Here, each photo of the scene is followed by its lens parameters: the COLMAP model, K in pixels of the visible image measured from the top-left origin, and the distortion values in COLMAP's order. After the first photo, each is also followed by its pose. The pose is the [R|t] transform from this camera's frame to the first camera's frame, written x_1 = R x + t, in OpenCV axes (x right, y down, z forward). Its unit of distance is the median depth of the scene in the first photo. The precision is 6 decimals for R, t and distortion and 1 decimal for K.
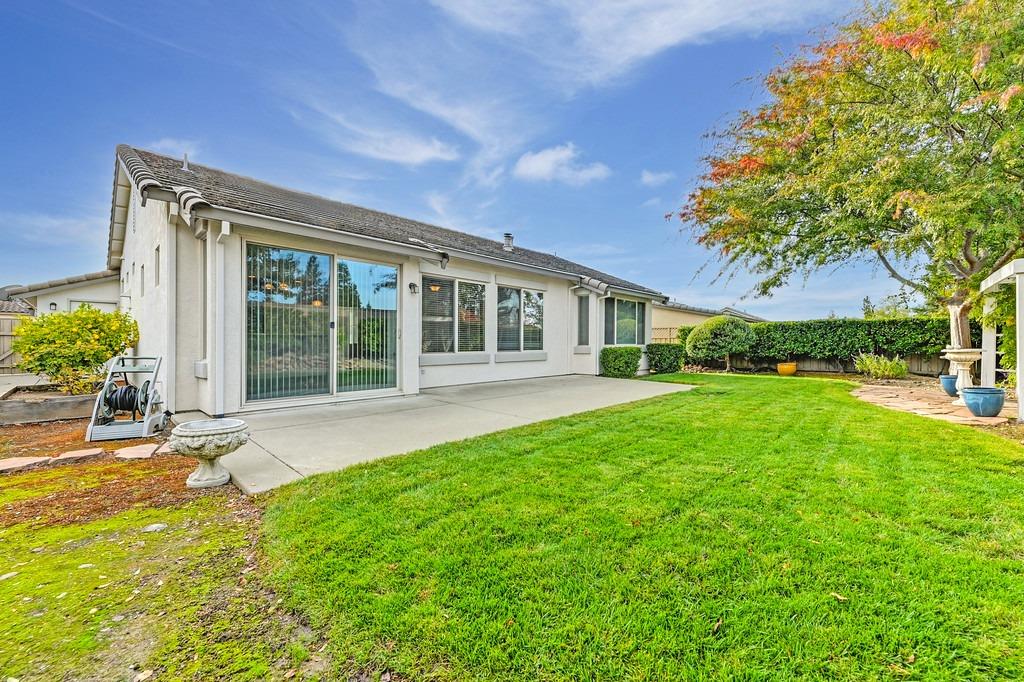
lens RADIAL K [[392.0, 0, 512.3], [0, 392.0, 343.5], [0, 0, 1]] dist [-0.000251, -0.000027]
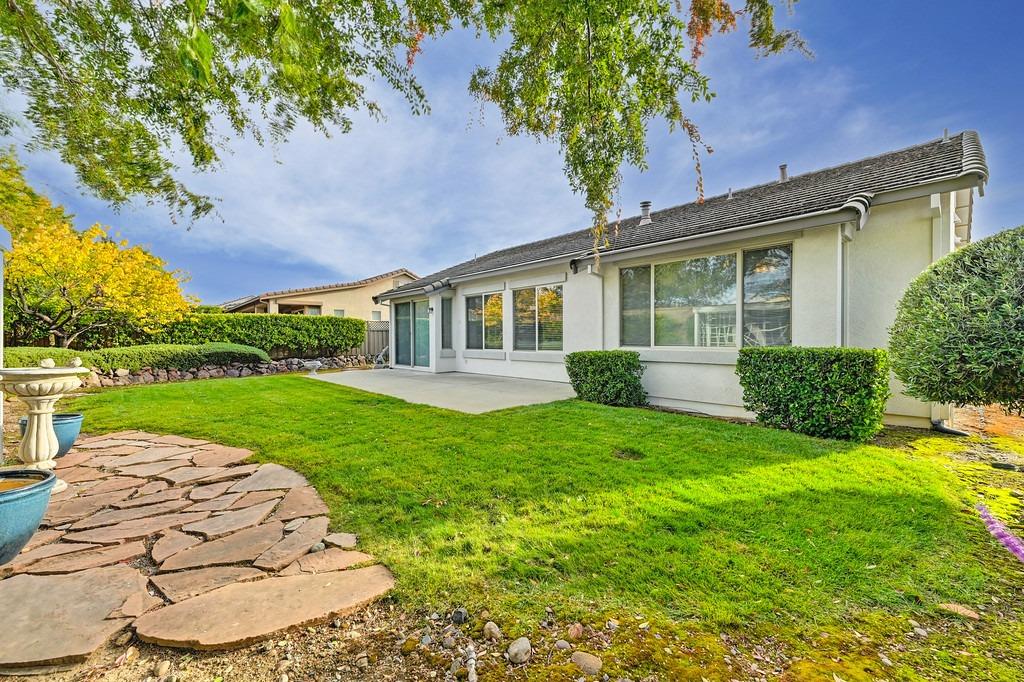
lens RADIAL K [[411.2, 0, 513.6], [0, 411.2, 342.5], [0, 0, 1]] dist [0.011347, -0.002258]
pose [[-0.061741, 0.000141, -0.998092, 1.116804], [0.001942, 0.999998, 0.000021, -0.000508], [0.998090, -0.001937, -0.061741, 1.074826]]
